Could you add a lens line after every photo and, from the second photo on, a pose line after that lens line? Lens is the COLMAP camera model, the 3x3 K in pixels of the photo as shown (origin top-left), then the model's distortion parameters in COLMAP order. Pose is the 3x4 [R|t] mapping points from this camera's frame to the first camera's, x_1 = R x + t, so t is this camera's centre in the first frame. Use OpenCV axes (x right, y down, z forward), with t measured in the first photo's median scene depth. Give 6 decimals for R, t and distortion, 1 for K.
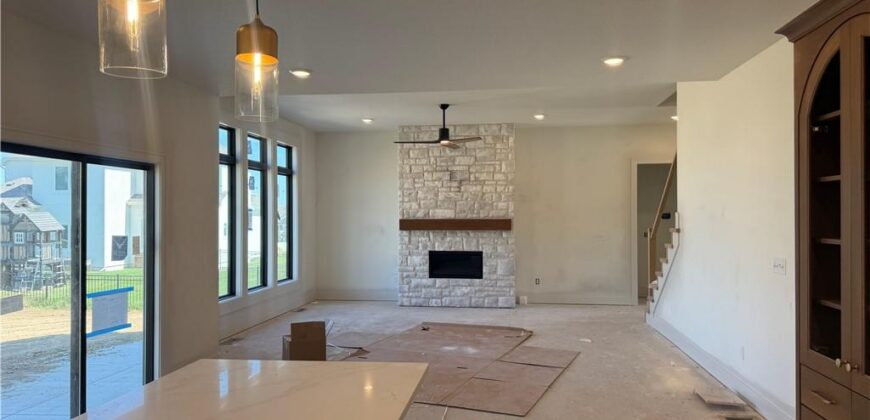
lens RADIAL K [[607.7, 0, 431.8], [0, 607.7, 213.0], [0, 0, 1]] dist [0.036373, -0.031569]
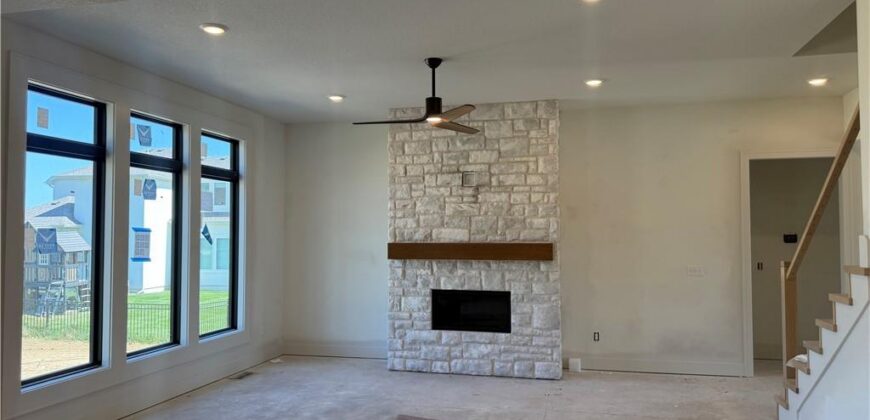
lens RADIAL K [[607.7, 0, 435.7], [0, 607.7, 207.5], [0, 0, 1]] dist [0.036373, -0.031569]
pose [[0.994355, -0.004149, -0.106023, 0.072767], [-0.000058, 0.999214, -0.039648, -0.002664], [0.106105, 0.039431, 0.993573, 0.322319]]
